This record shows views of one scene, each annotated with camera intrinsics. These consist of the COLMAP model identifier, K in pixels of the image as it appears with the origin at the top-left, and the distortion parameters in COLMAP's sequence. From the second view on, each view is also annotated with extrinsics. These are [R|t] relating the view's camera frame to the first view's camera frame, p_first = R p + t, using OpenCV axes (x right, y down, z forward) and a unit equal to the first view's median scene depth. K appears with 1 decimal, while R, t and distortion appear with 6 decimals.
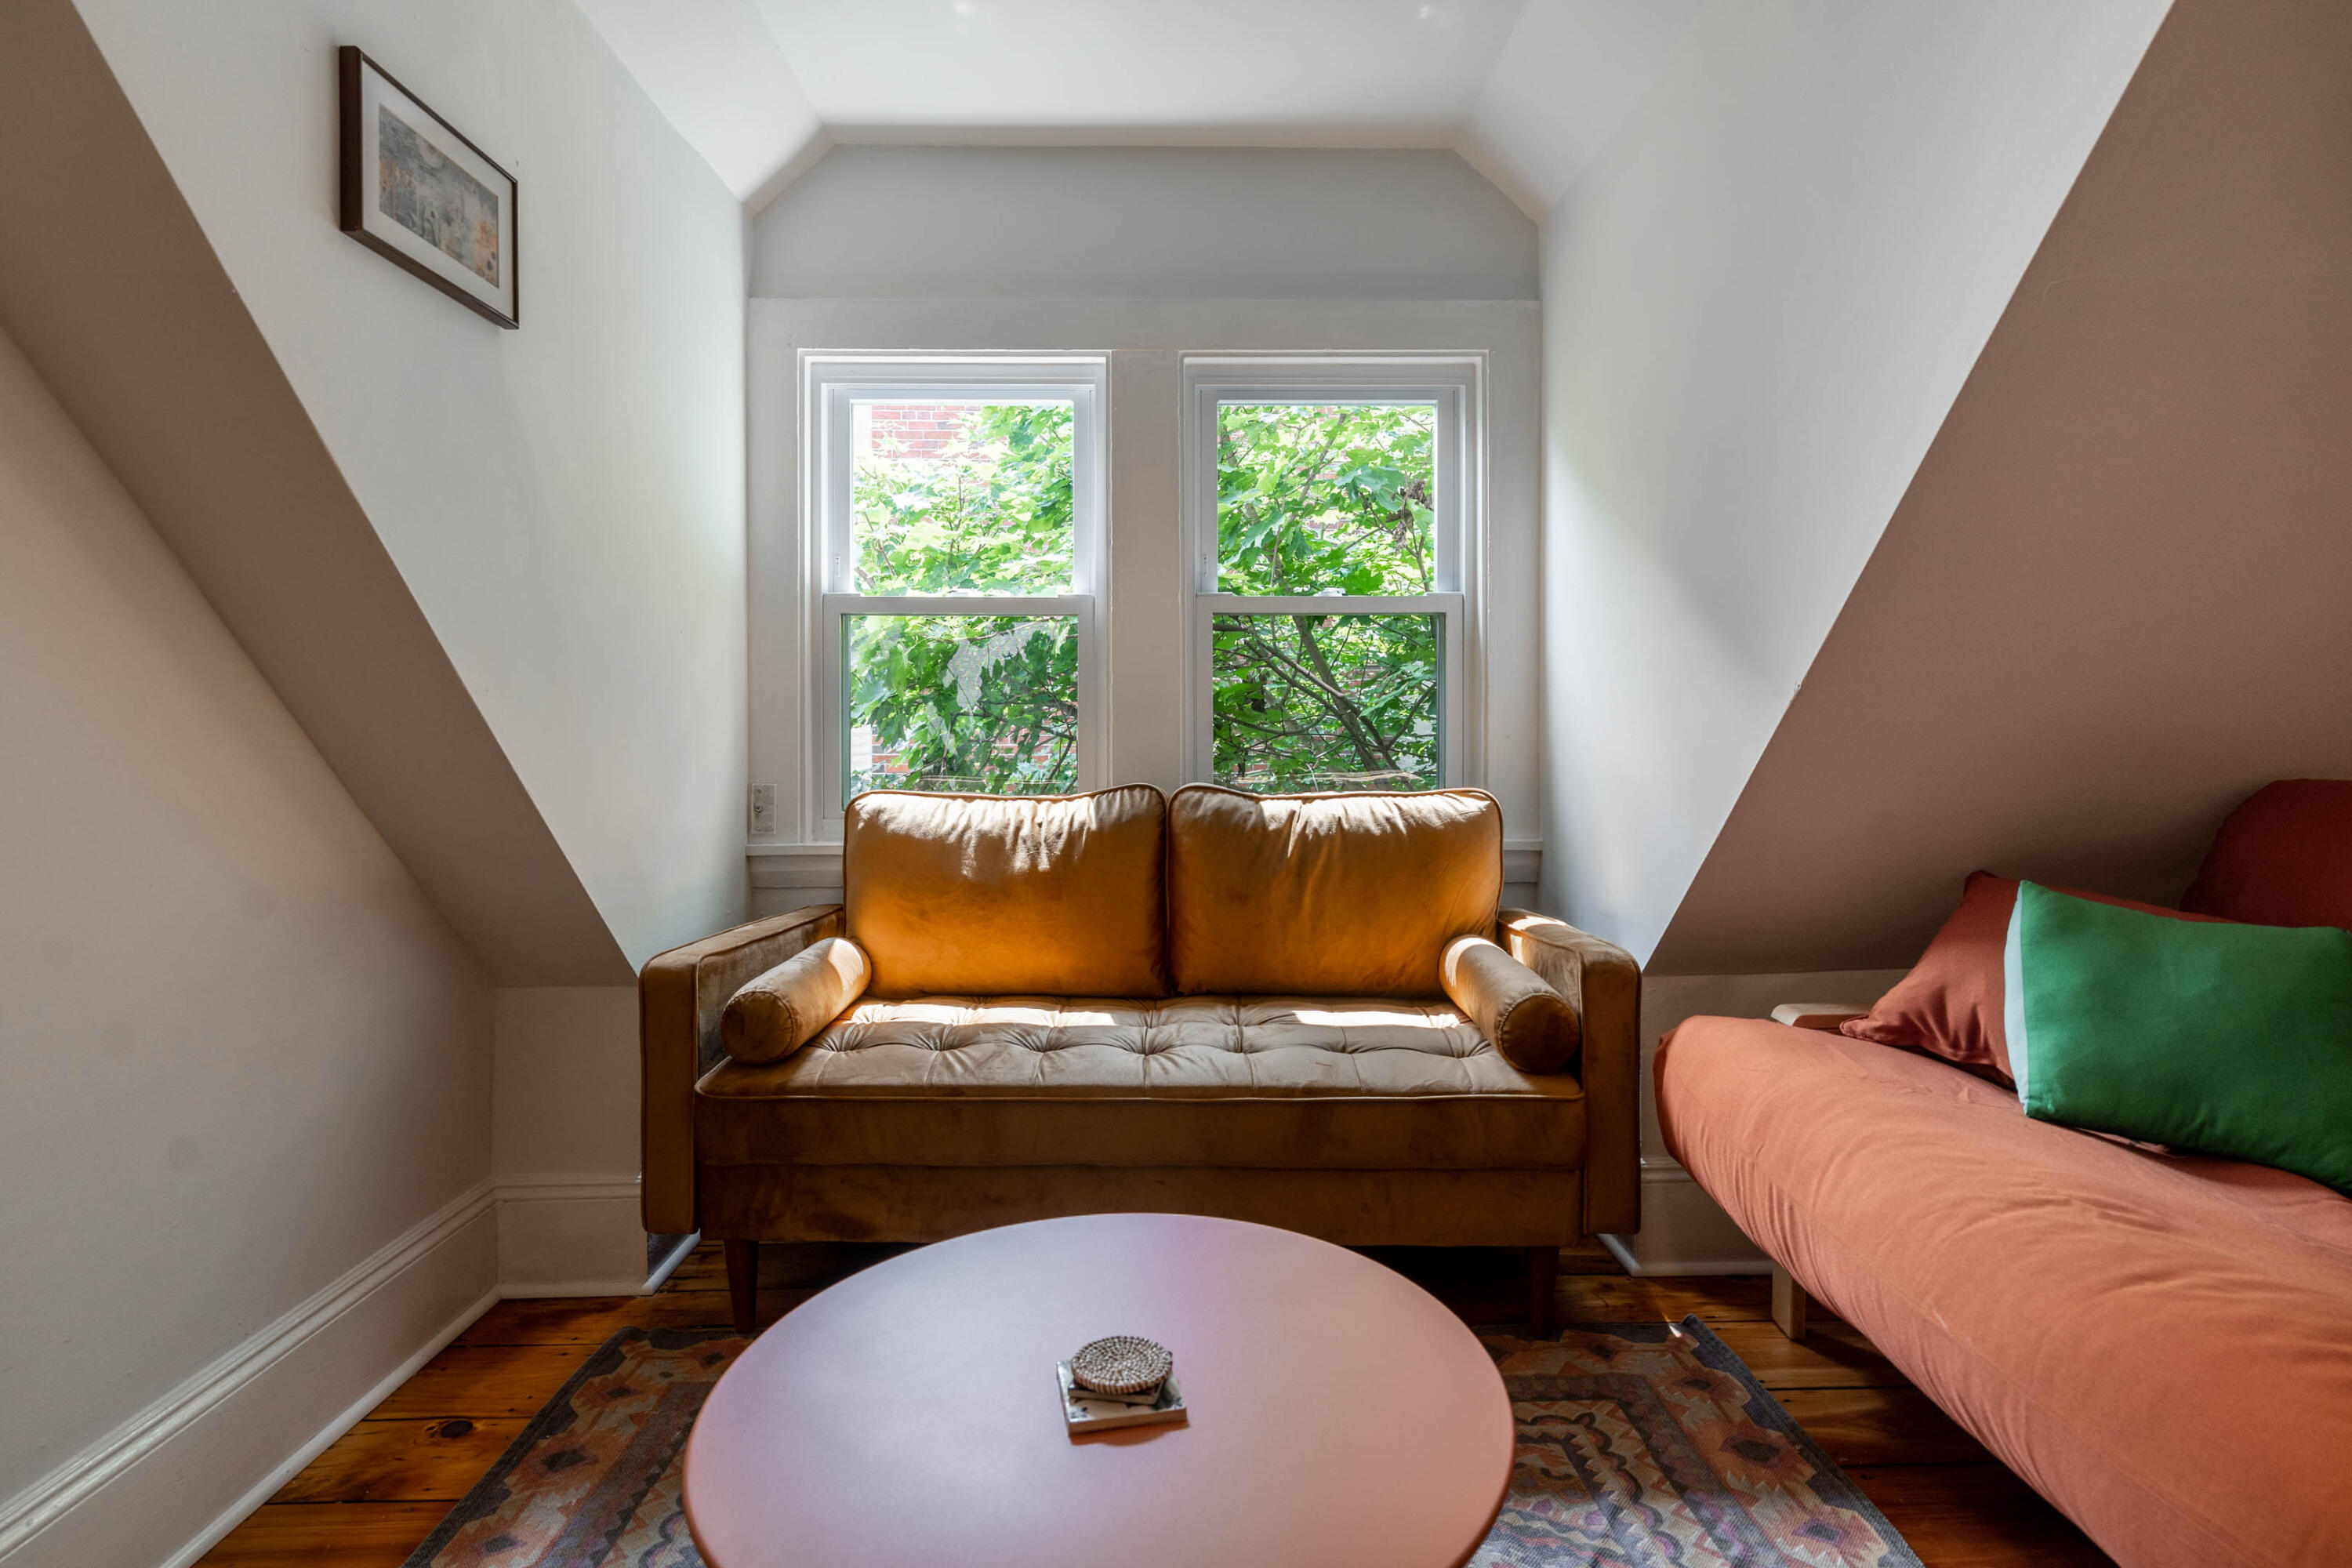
lens RADIAL K [[1168.1, 0, 1178.6], [0, 1168.1, 734.0], [0, 0, 1]] dist [-0.000467, -0.000376]
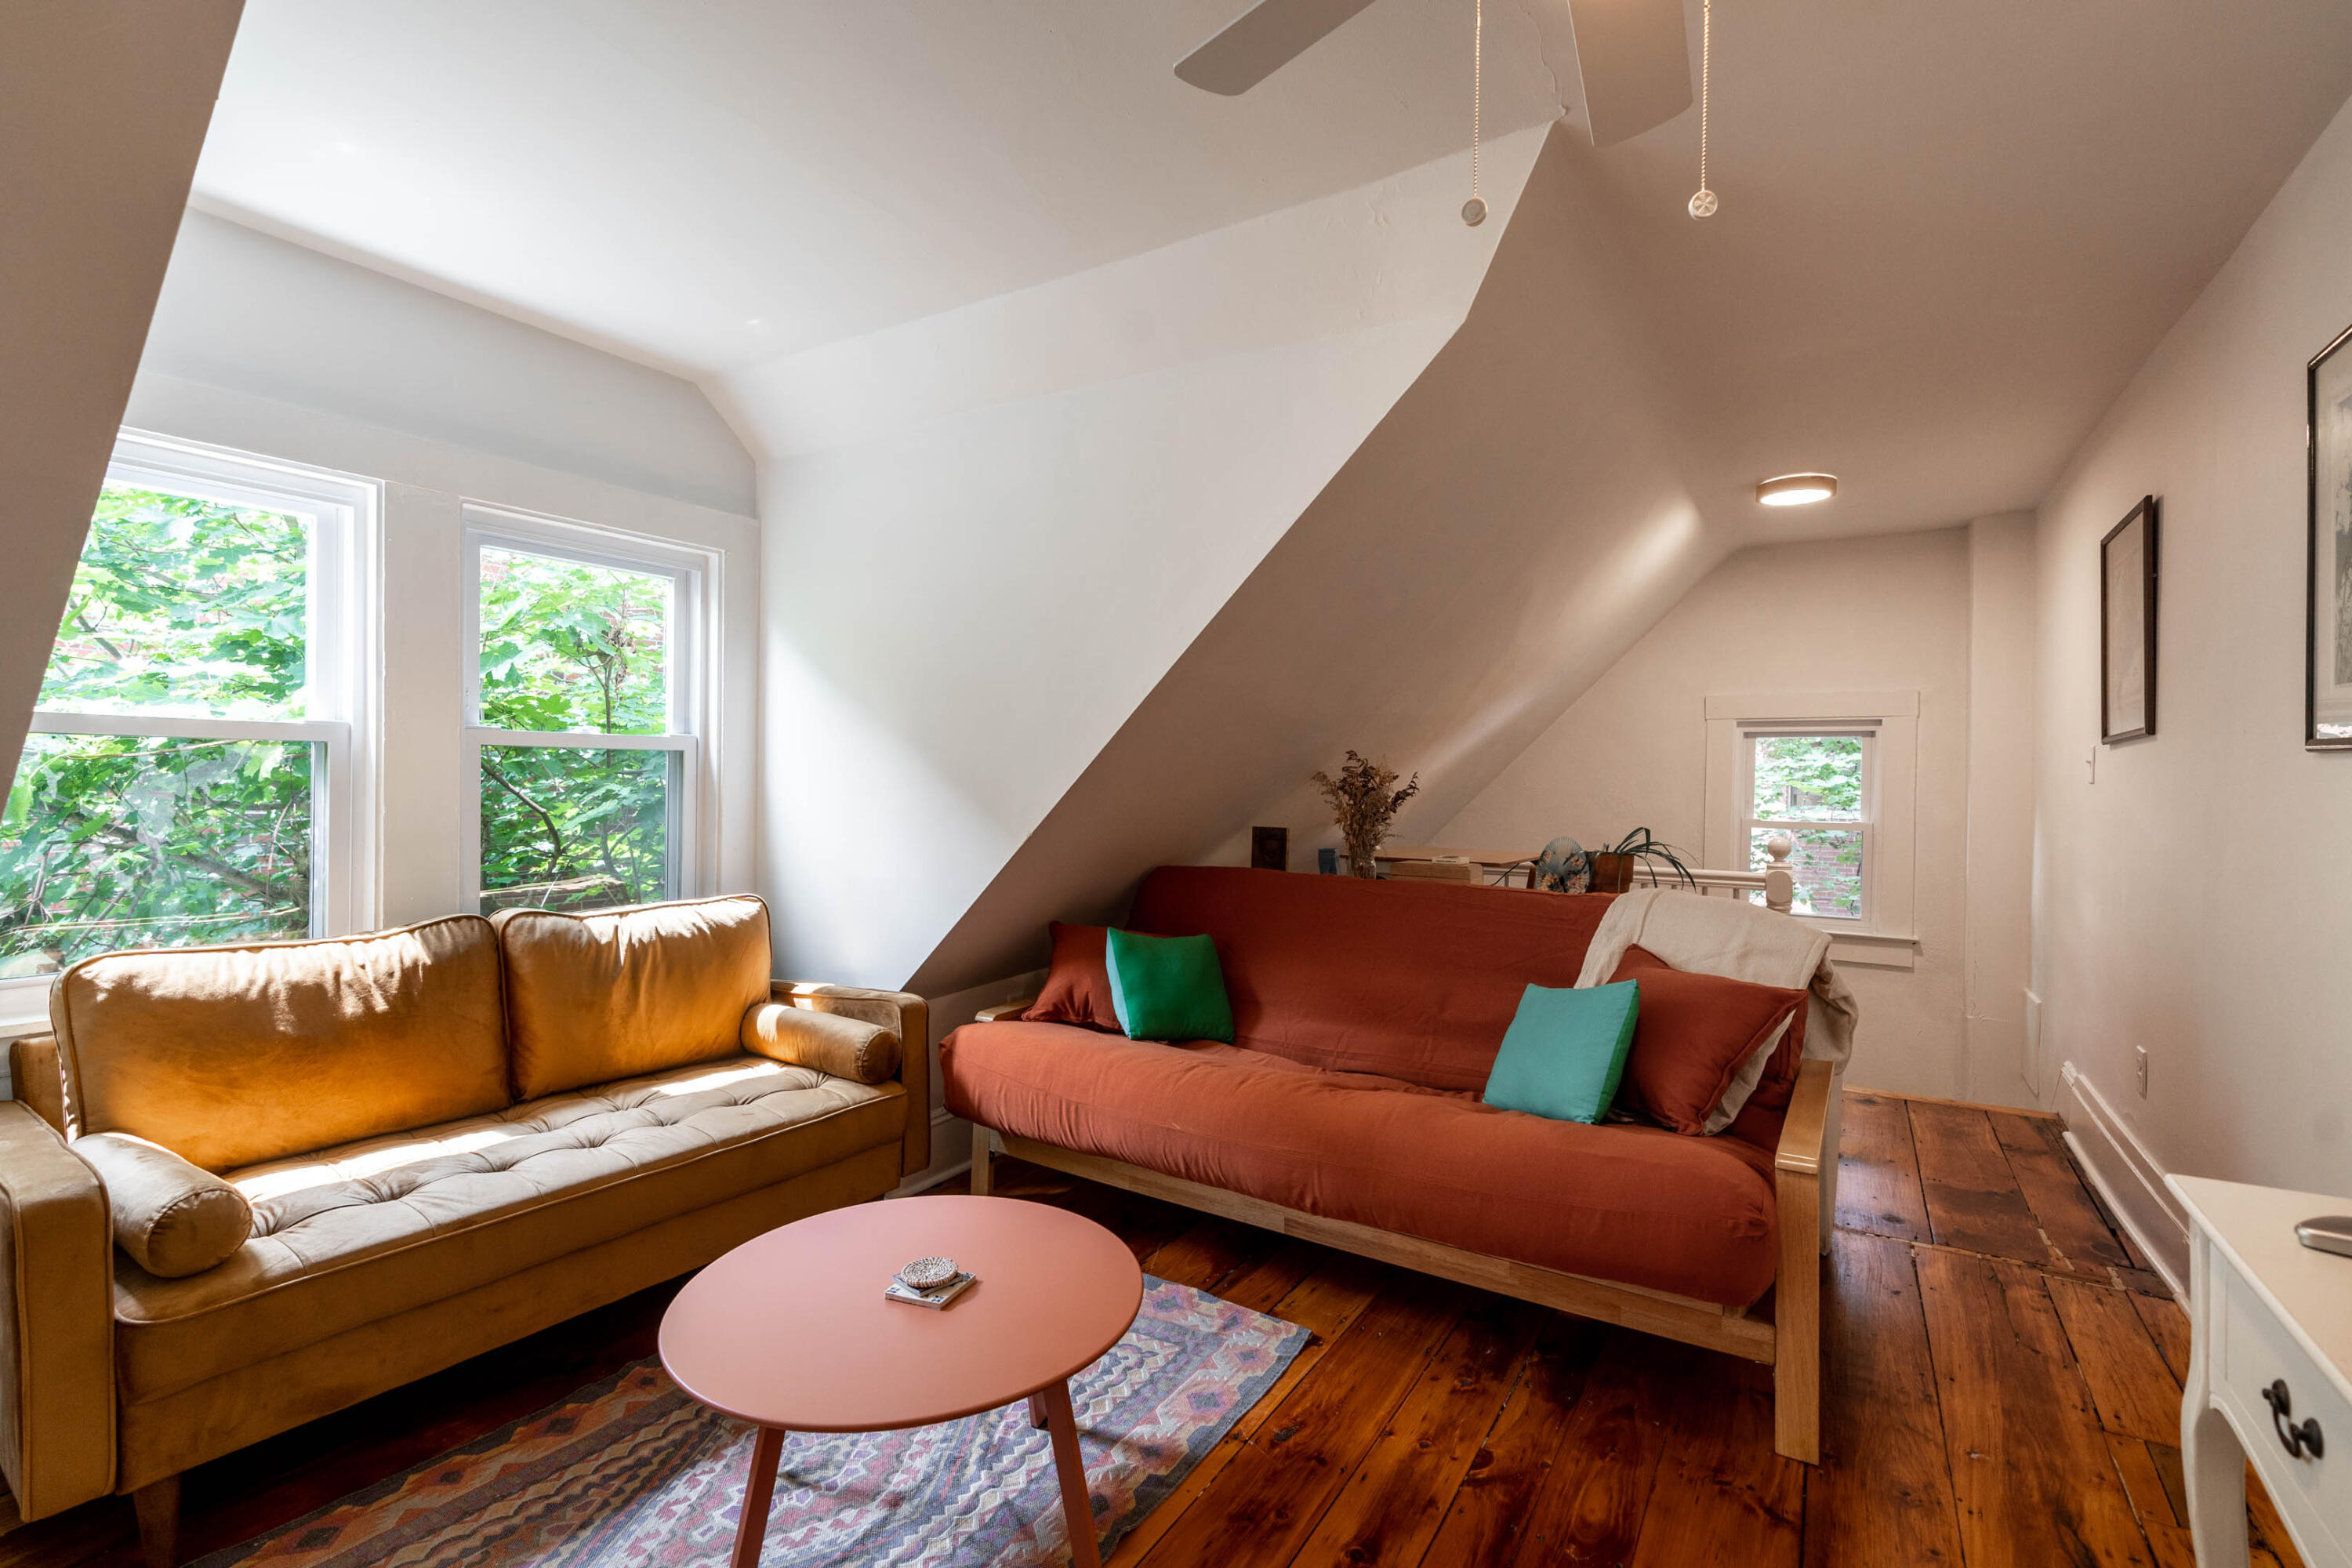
lens RADIAL K [[1060.2, 0, 1176.0], [0, 1060.2, 784.0], [0, 0, 1]] dist [0.008062, -0.003112]
pose [[0.552111, 0.003822, 0.833762, -0.504091], [-0.003501, 0.999991, -0.002266, -0.079759], [-0.833764, -0.001668, 0.552119, -0.076642]]
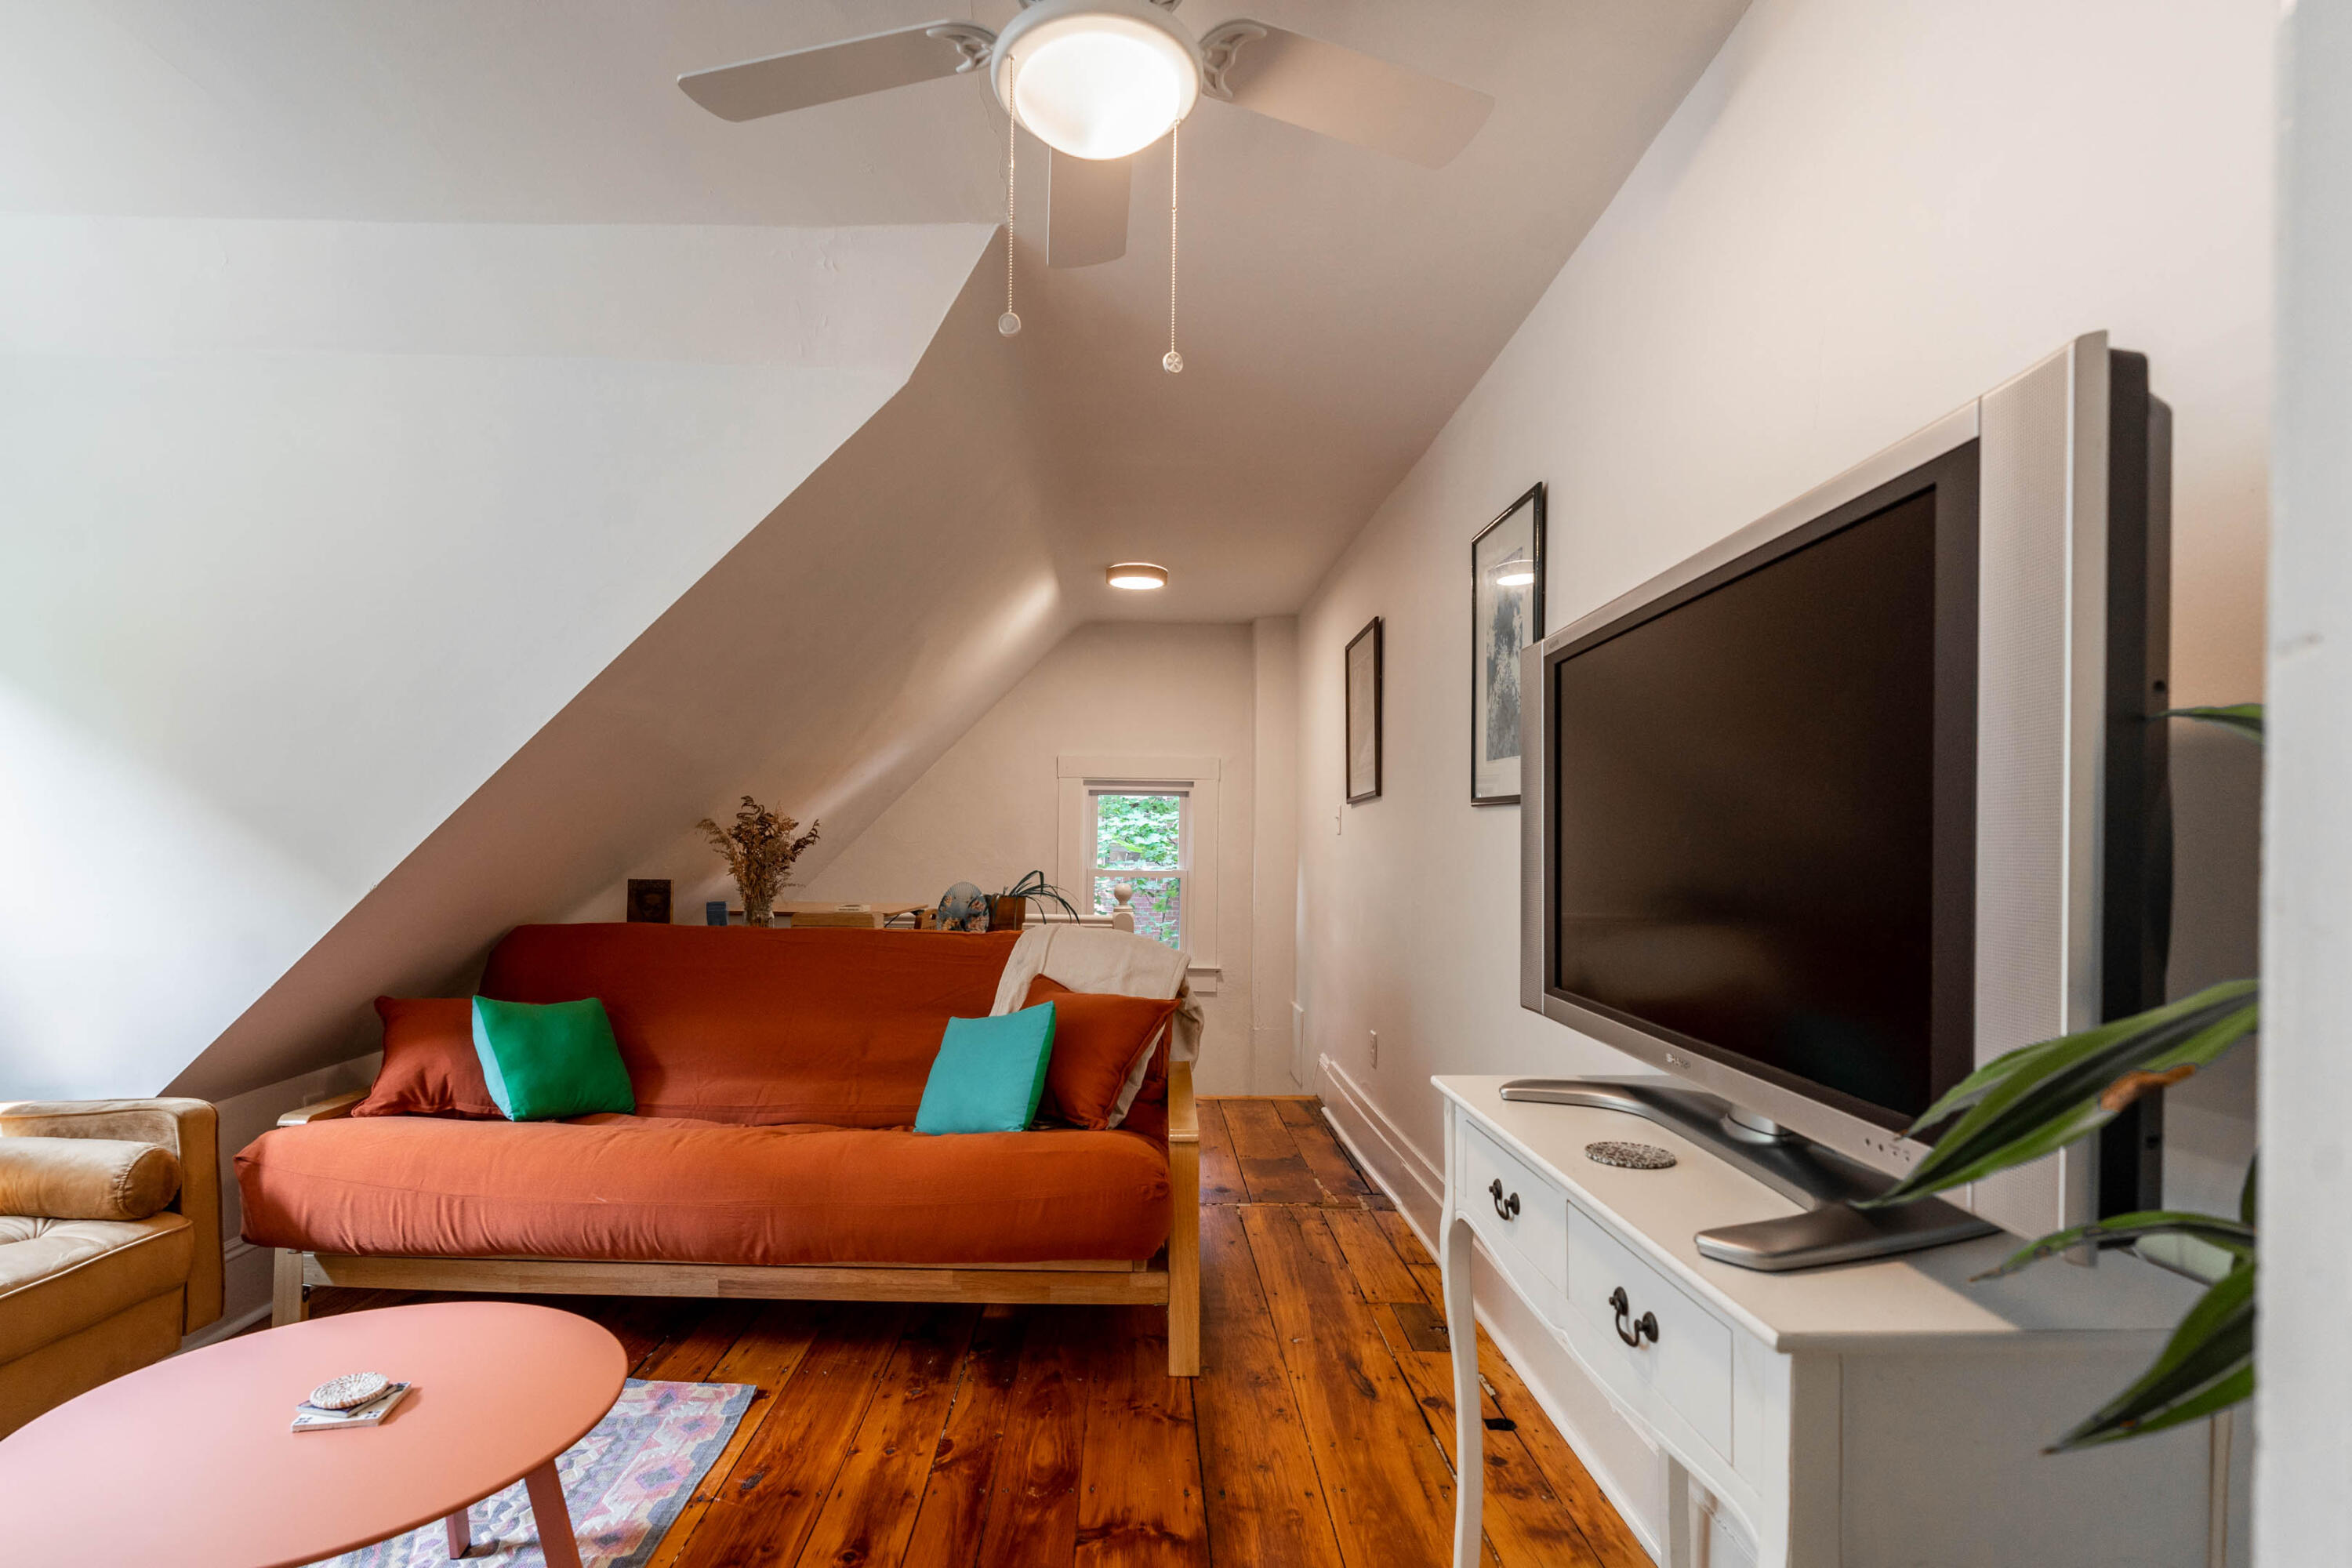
lens RADIAL K [[1149.3, 0, 1124.2], [0, 1149.3, 845.8], [0, 0, 1]] dist [0.001408, 0.000140]
pose [[0.033109, 0.003039, 0.999447, -0.631418], [-0.002866, 0.999992, -0.002945, -0.061711], [-0.999448, -0.002767, 0.033117, -0.007213]]
